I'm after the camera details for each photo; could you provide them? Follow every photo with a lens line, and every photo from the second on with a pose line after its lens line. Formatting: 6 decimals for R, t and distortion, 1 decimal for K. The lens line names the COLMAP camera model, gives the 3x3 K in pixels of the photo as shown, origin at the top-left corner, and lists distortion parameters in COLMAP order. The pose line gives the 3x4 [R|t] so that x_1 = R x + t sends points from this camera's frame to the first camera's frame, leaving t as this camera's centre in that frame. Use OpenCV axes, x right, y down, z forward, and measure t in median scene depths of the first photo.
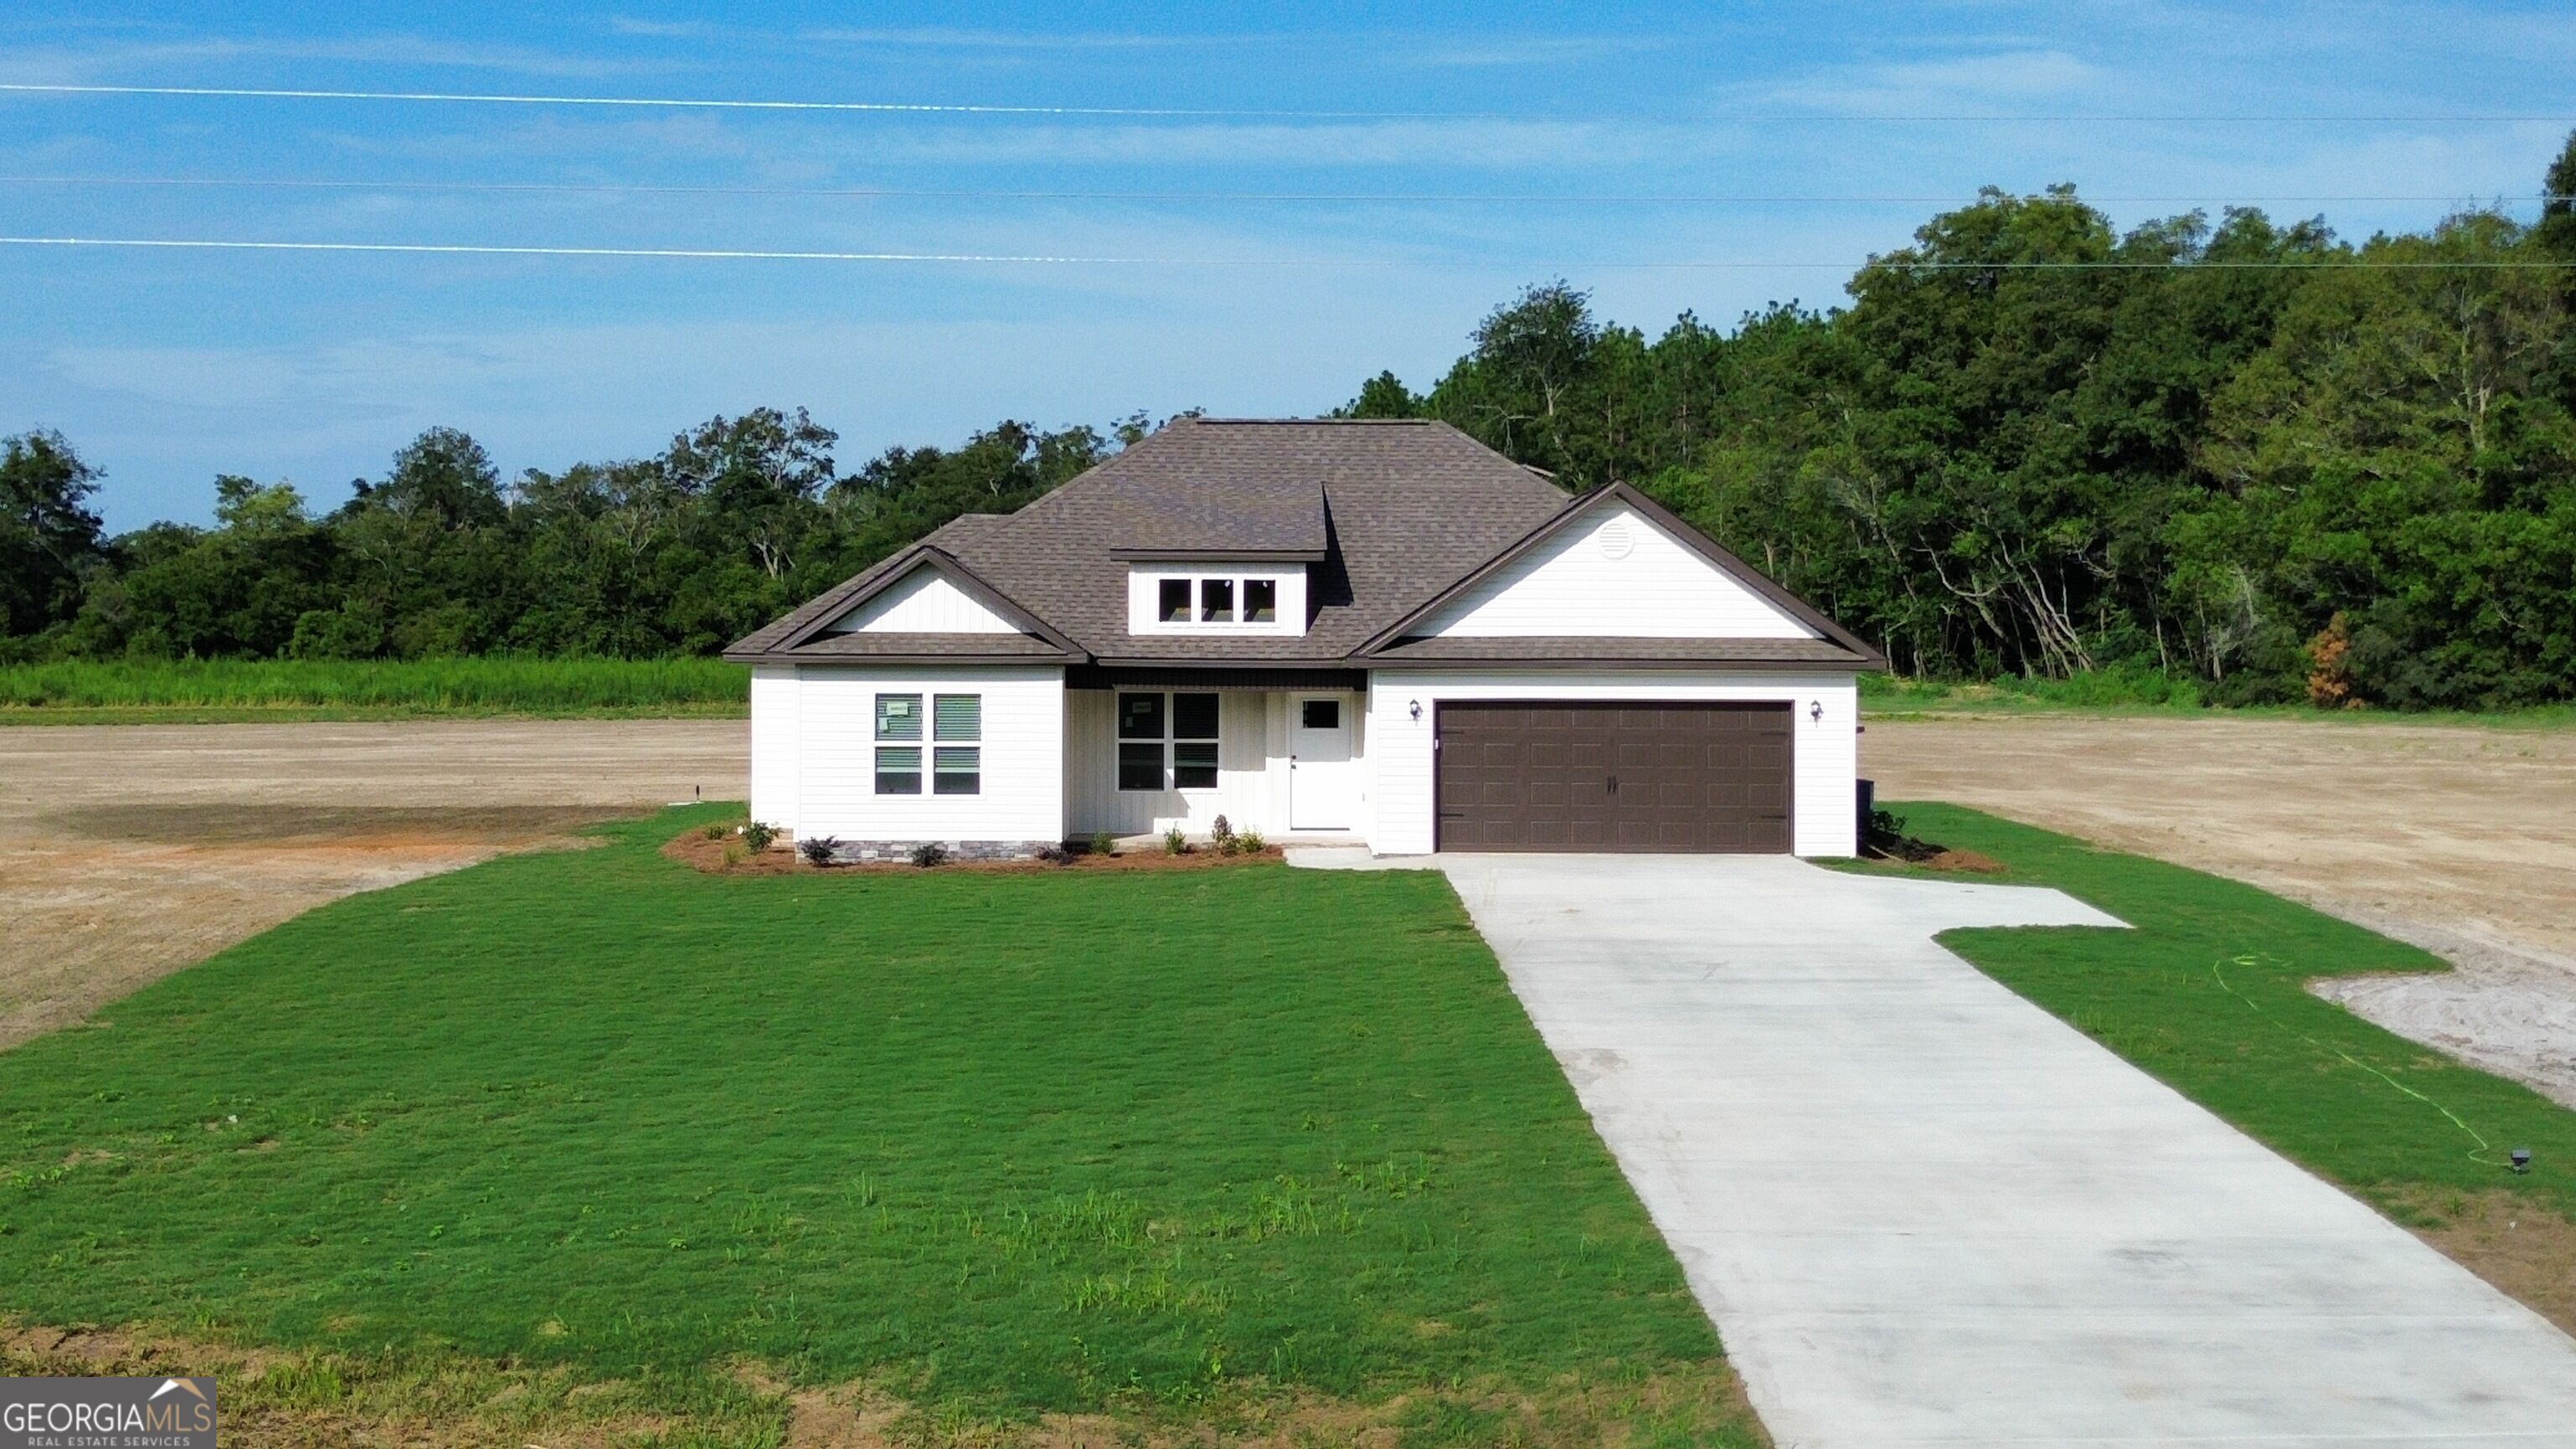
lens RADIAL K [[1892.1, 0, 1293.5], [0, 1892.1, 747.6], [0, 0, 1]] dist [0.055212, -0.027470]
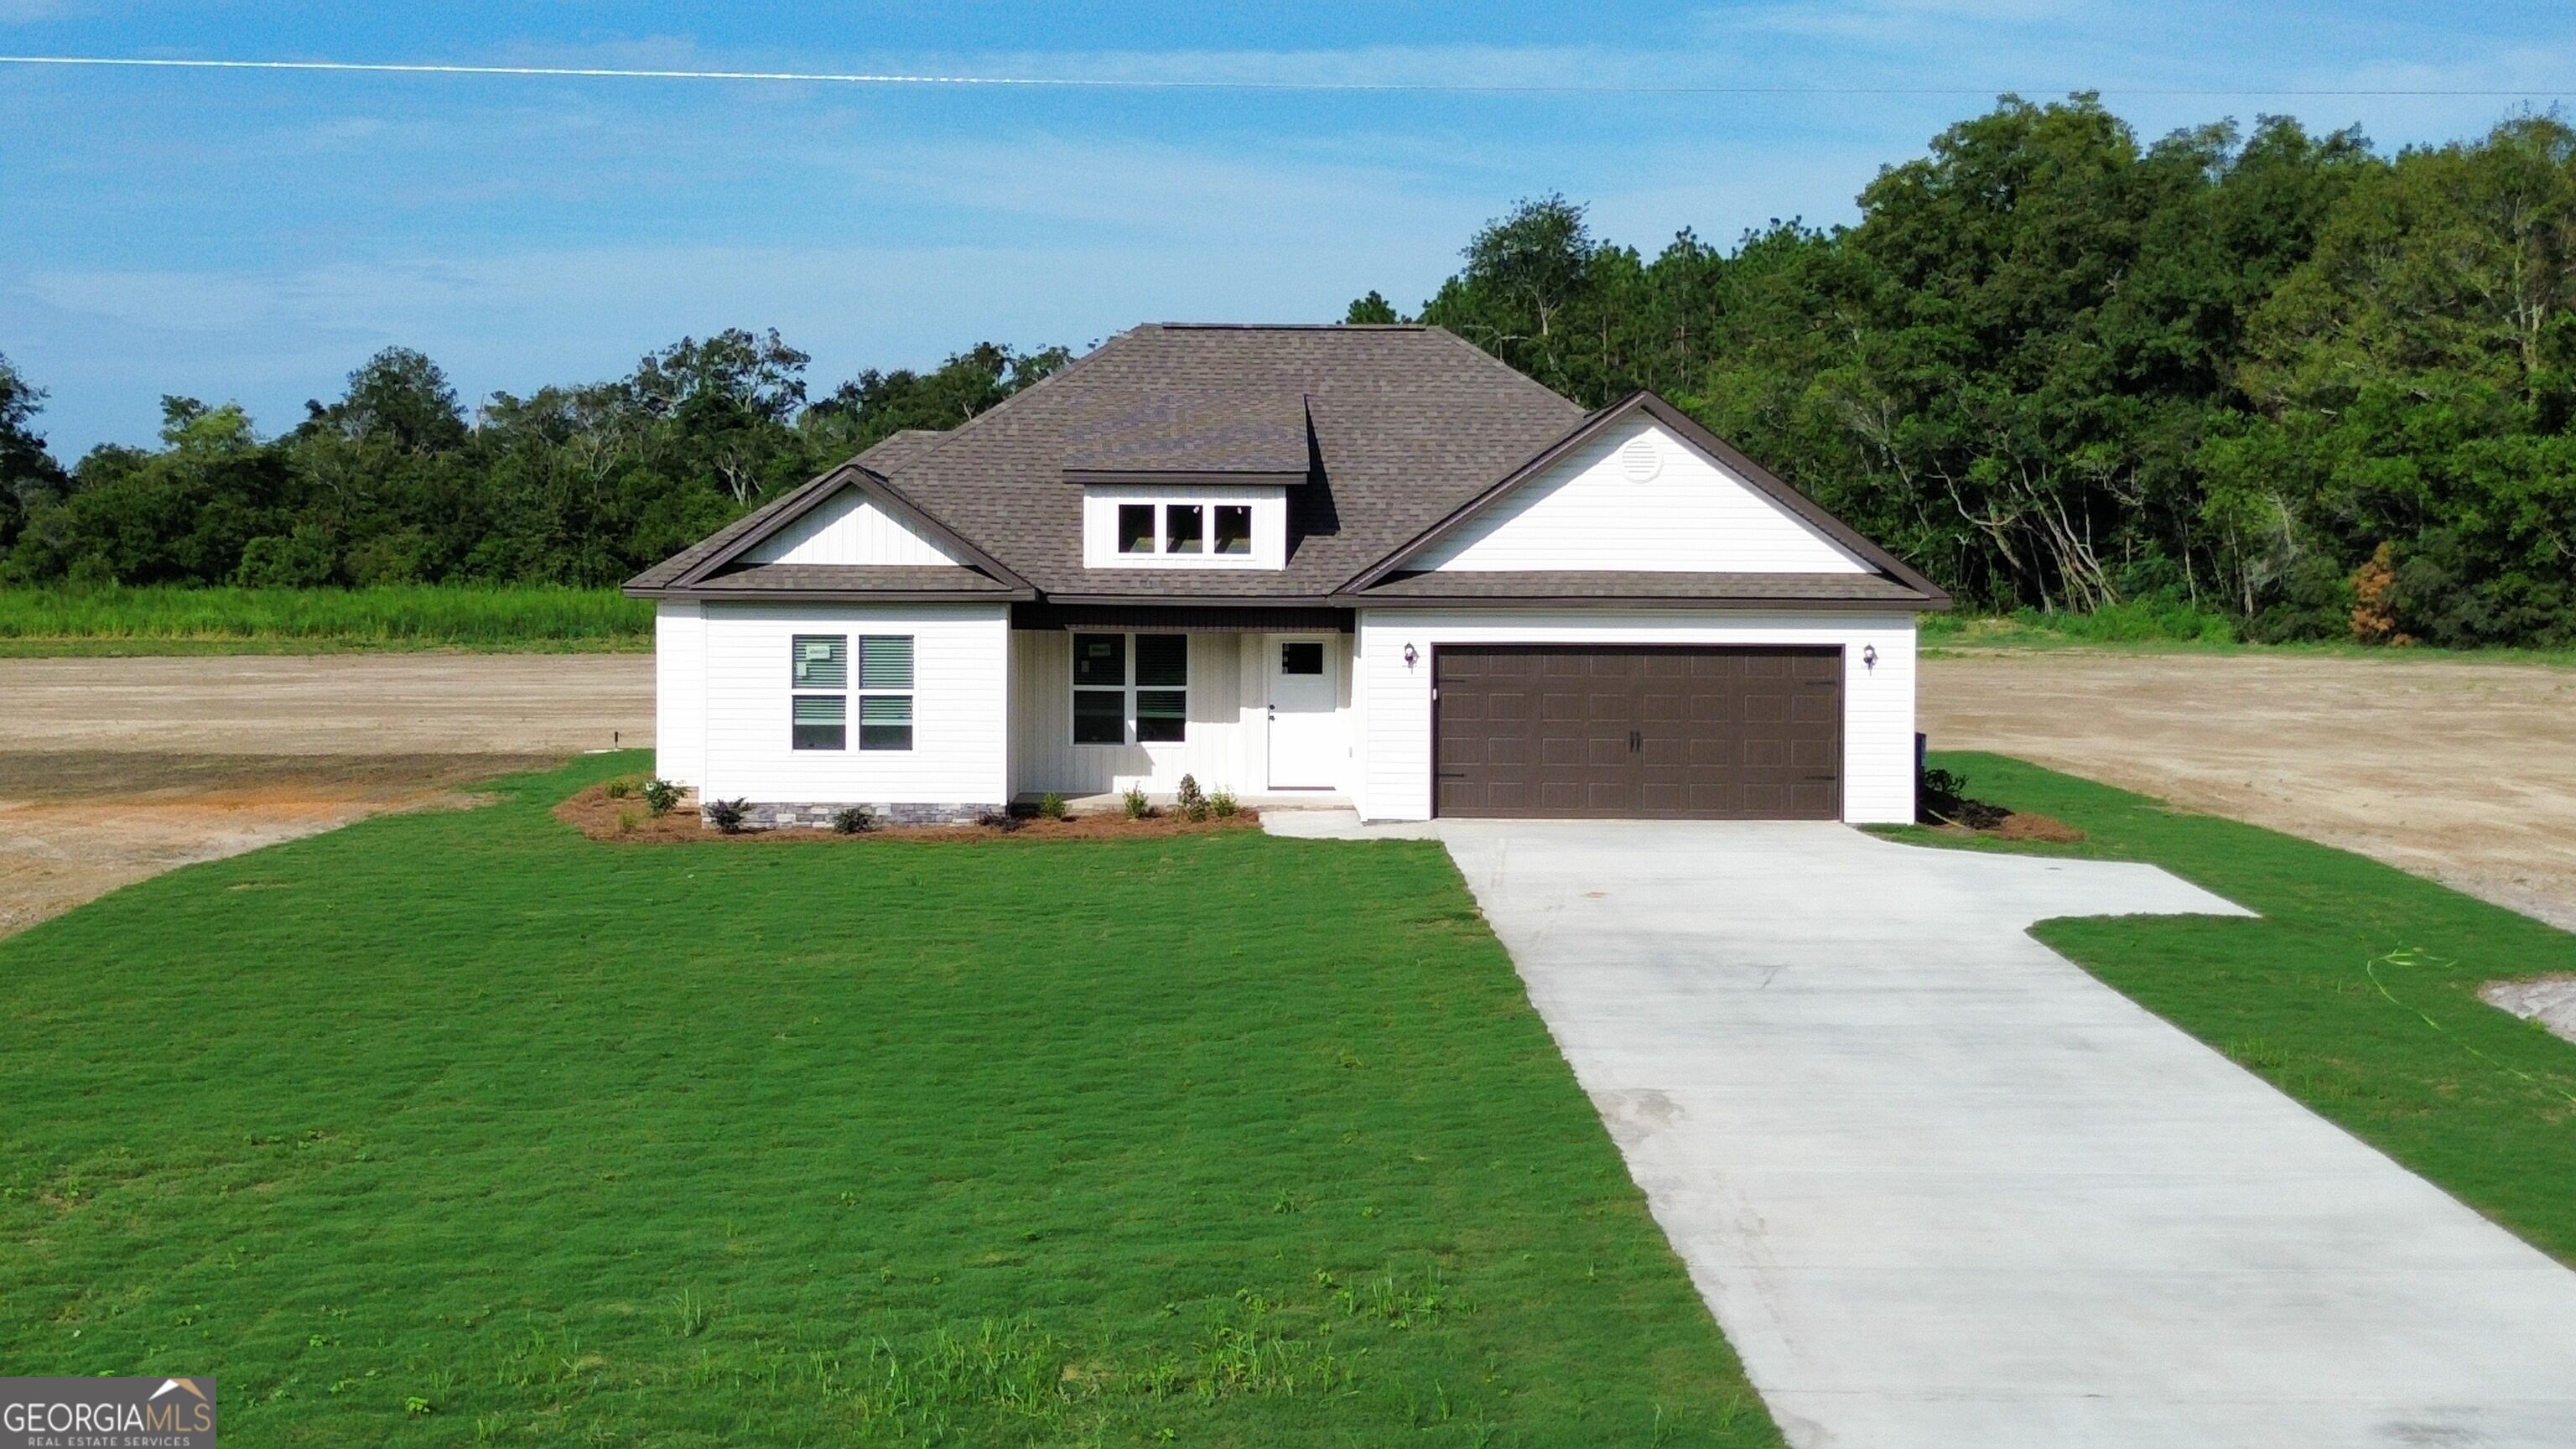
lens RADIAL K [[1892.1, 0, 1278.9], [0, 1892.1, 703.2], [0, 0, 1]] dist [0.055212, -0.027470]
pose [[0.999998, 0.001879, 0.000456, 0.003002], [-0.001886, 0.999892, 0.014580, -0.008965], [-0.000428, -0.014581, 0.999894, 0.112193]]
